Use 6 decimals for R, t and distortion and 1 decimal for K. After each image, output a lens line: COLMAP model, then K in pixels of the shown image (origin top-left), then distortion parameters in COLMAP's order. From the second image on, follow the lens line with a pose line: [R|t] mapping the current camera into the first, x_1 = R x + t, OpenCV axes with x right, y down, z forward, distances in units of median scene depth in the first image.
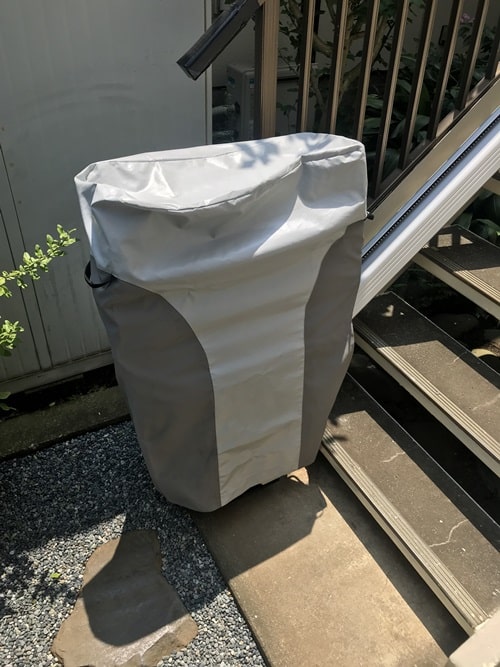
lens RADIAL K [[549.8, 0, 250.0], [0, 549.8, 333.5], [0, 0, 1]] dist [0.008844, -0.003952]
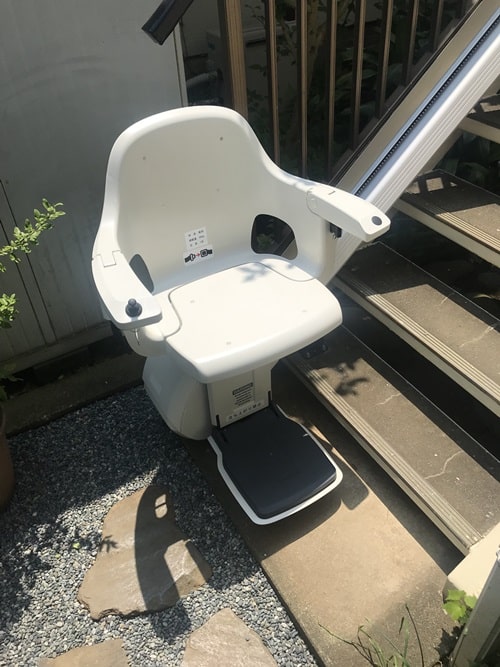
lens RADIAL K [[549.2, 0, 250.0], [0, 549.2, 333.5], [0, 0, 1]] dist [0.004712, 0.013740]
pose [[0.996435, -0.080622, -0.024836, 0.037195], [0.081721, 0.995548, 0.046962, 0.031556], [0.020939, -0.048824, 0.998588, -0.035458]]
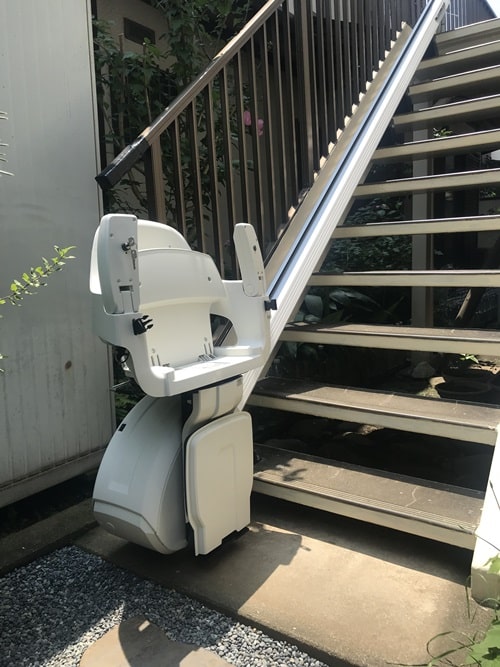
lens RADIAL K [[549.2, 0, 250.0], [0, 549.2, 333.5], [0, 0, 1]] dist [0.004712, 0.013740]
pose [[0.893161, -0.122847, 0.432634, -0.347729], [0.318460, 0.852013, -0.415521, 0.398559], [-0.317564, 0.508903, 0.800107, 0.028413]]
